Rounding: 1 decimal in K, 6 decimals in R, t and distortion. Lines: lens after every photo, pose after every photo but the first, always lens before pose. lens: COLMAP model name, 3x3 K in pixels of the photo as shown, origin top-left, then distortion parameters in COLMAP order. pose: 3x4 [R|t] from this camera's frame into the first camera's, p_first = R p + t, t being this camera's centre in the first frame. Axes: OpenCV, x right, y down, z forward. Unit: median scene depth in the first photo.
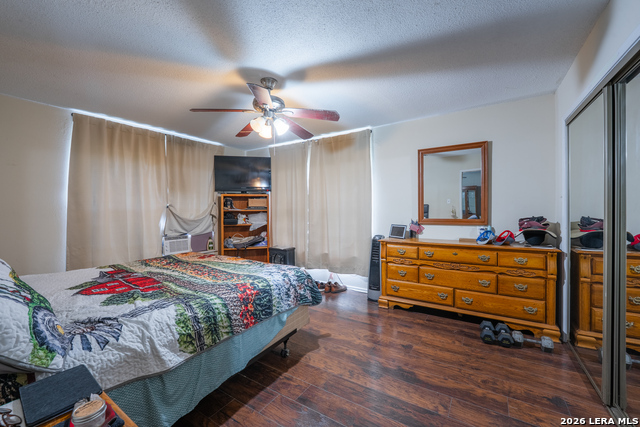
lens RADIAL K [[262.7, 0, 312.7], [0, 262.7, 214.0], [0, 0, 1]] dist [0.000354, 0.000109]
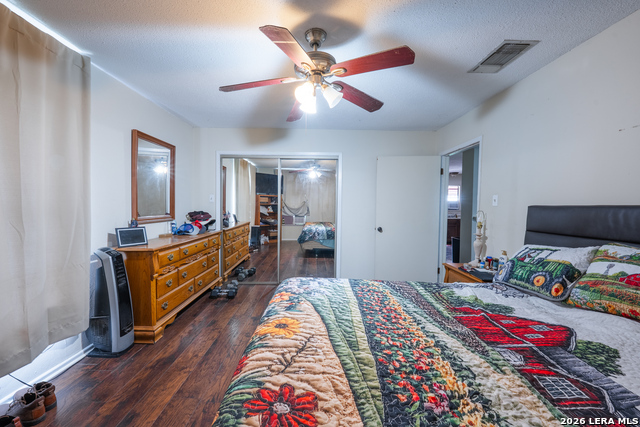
lens RADIAL K [[262.7, 0, 312.7], [0, 262.7, 214.0], [0, 0, 1]] dist [0.000354, 0.000109]
pose [[-0.527078, -0.040659, 0.848844, -0.602921], [0.003302, 0.998749, 0.049889, -0.034581], [-0.849811, 0.029098, -0.526284, 1.051721]]
